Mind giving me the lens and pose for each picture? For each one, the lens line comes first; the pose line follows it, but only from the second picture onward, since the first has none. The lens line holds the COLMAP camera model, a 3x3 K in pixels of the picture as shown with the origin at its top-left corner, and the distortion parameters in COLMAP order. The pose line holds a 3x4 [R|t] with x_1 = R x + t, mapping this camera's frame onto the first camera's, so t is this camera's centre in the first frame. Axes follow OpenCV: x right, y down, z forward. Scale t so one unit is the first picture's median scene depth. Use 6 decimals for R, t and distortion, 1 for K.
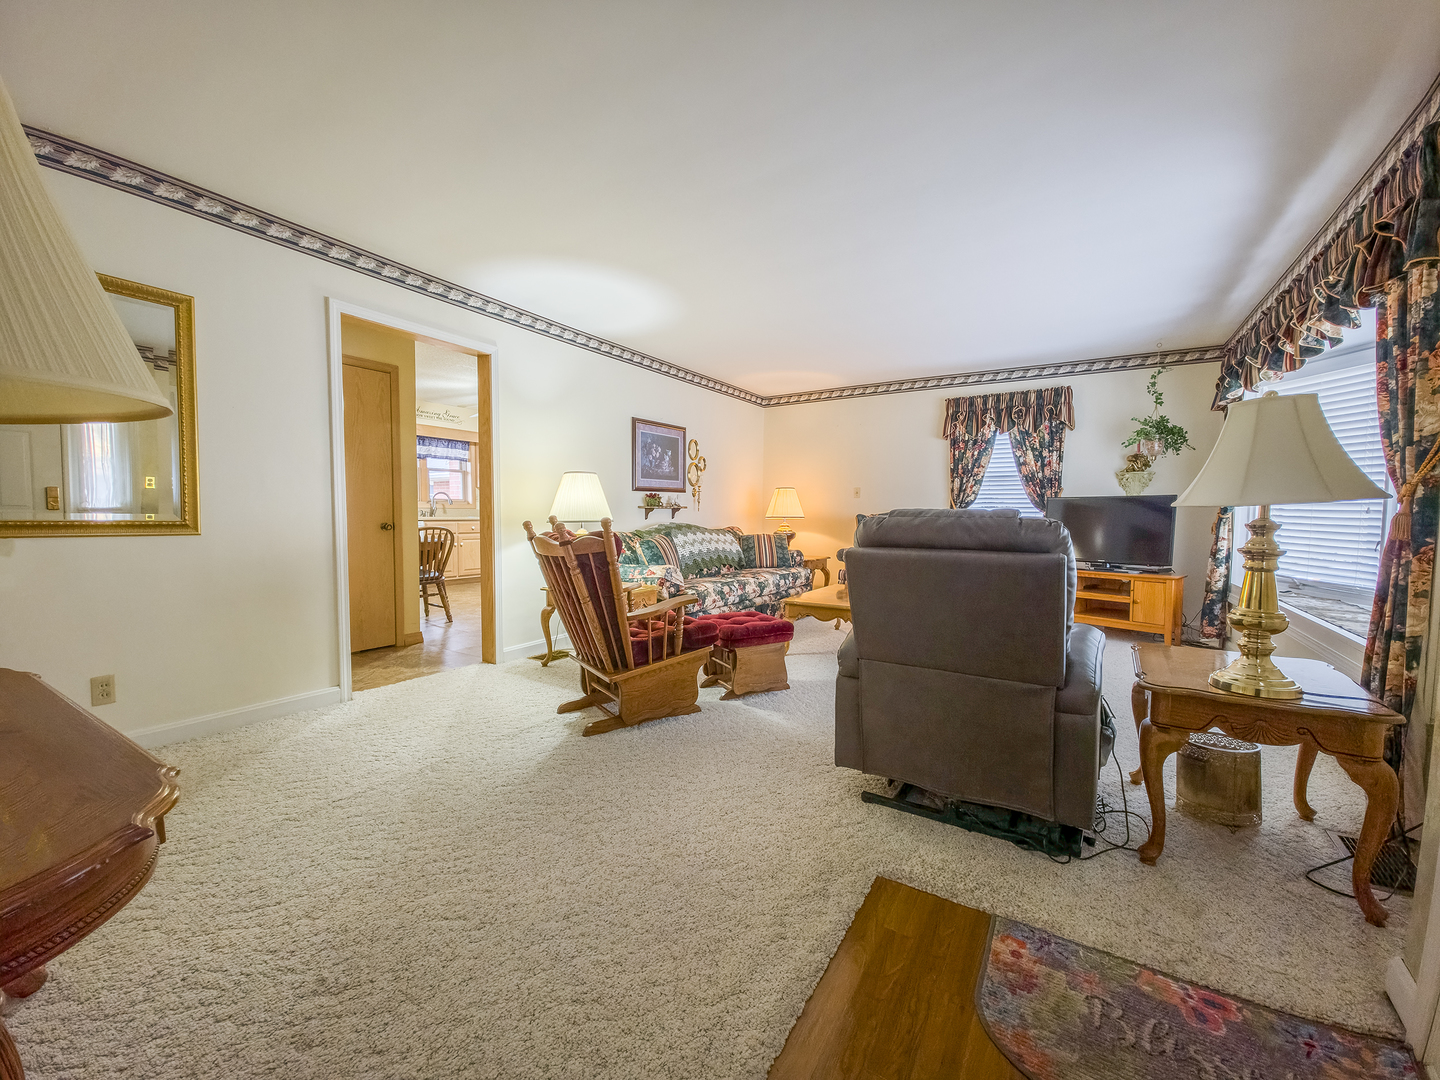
lens RADIAL K [[573.7, 0, 723.1], [0, 573.7, 543.0], [0, 0, 1]] dist [0.006884, -0.000398]
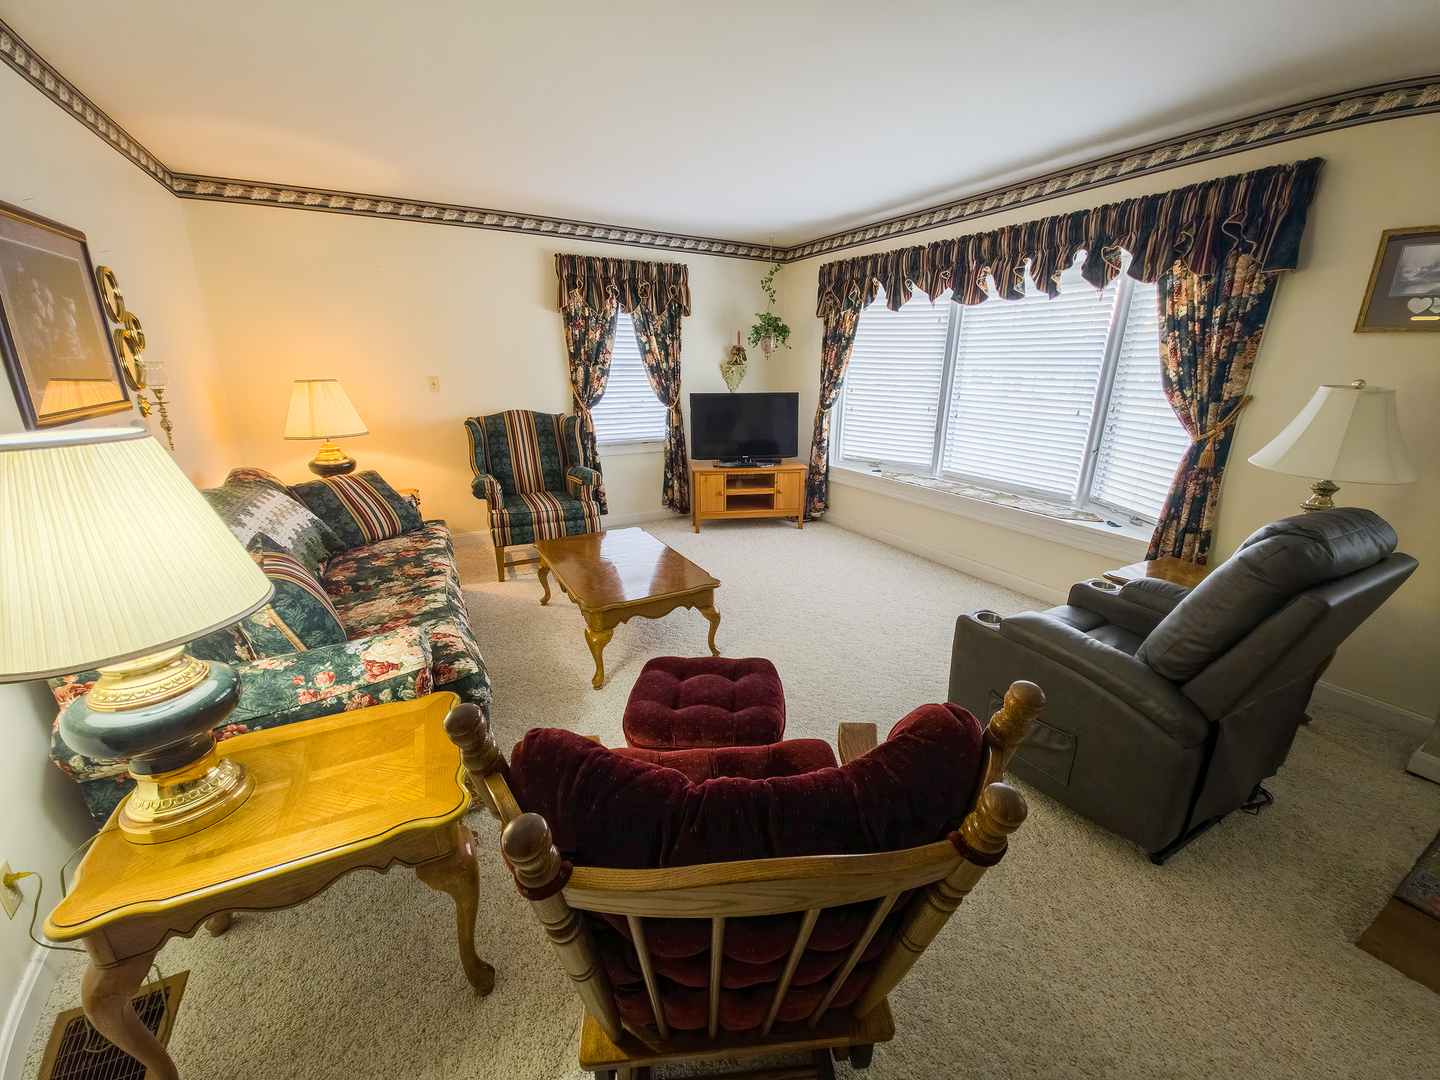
lens RADIAL K [[561.1, 0, 719.5], [0, 561.1, 555.7], [0, 0, 1]] dist [0.000762, -0.000154]
pose [[0.481641, -0.287006, 0.828039, -0.236538], [0.045696, 0.951792, 0.303320, -0.096444], [-0.875176, -0.108254, 0.471537, 0.464823]]
